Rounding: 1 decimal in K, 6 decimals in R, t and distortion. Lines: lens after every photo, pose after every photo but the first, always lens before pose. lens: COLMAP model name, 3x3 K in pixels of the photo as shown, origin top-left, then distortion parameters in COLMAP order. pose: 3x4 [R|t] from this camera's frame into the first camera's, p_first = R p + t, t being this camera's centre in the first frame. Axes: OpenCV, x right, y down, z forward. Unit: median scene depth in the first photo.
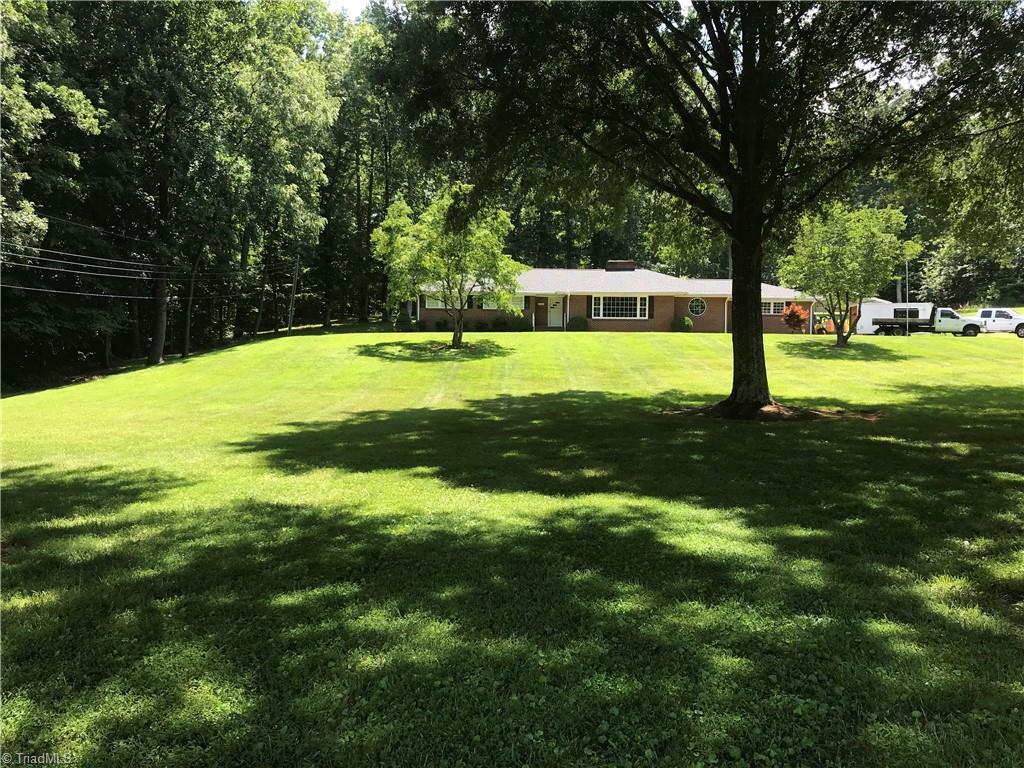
lens RADIAL K [[828.0, 0, 512.0], [0, 828.0, 384.0], [0, 0, 1]] dist [0.029672, -0.045842]
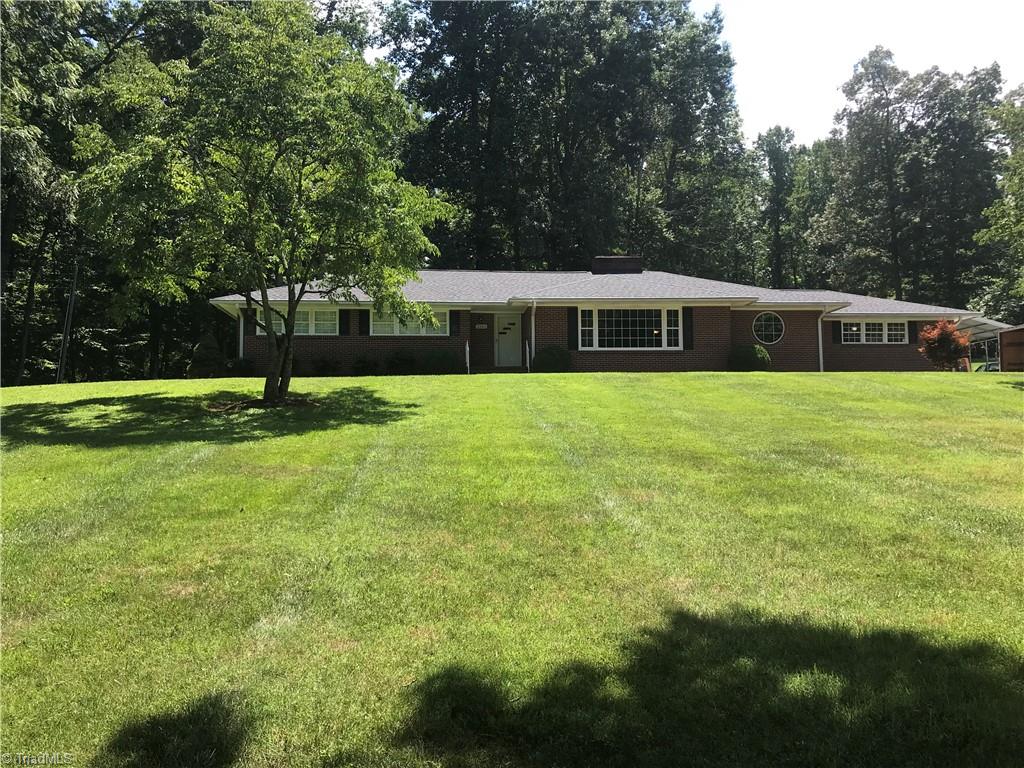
lens RADIAL K [[828.0, 0, 512.0], [0, 828.0, 384.0], [0, 0, 1]] dist [0.029672, -0.045842]
pose [[0.997134, -0.015716, 0.074002, 0.015301], [0.021997, 0.996152, -0.084839, -0.014221], [-0.072384, 0.086224, 0.993643, 0.482467]]
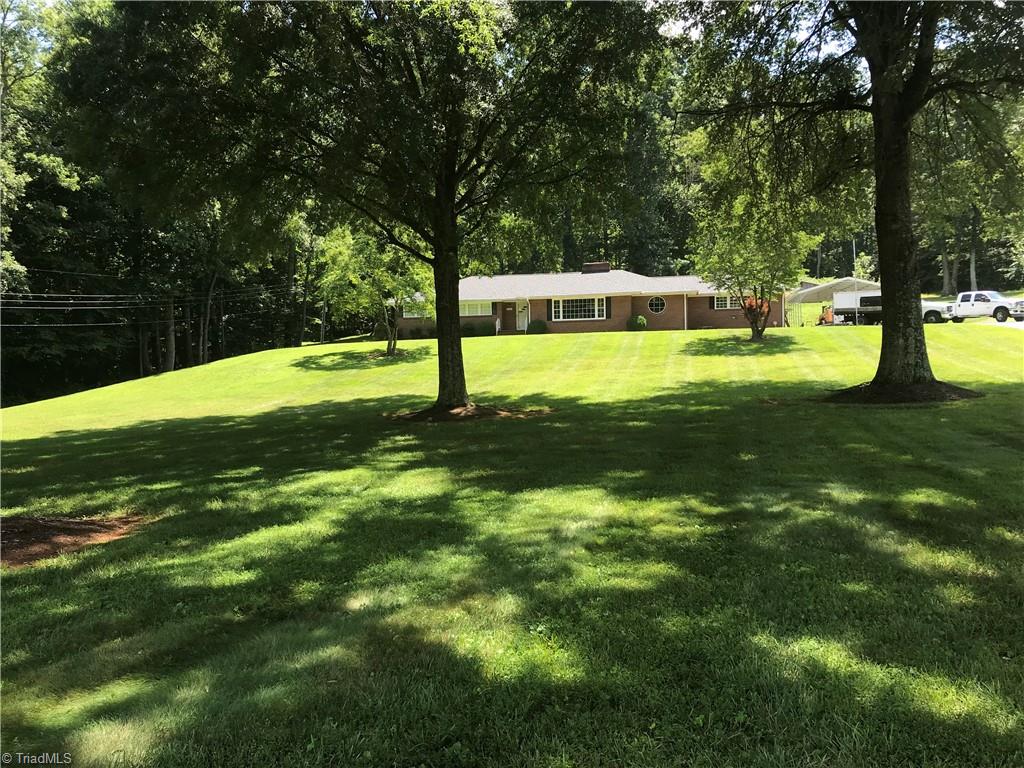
lens RADIAL K [[828.0, 0, 512.0], [0, 828.0, 384.0], [0, 0, 1]] dist [0.029672, -0.045842]
pose [[0.977301, -0.026806, -0.210153, 0.264989], [0.027302, 0.999627, -0.000543, 0.000052], [0.210089, -0.005207, 0.977668, -0.037494]]
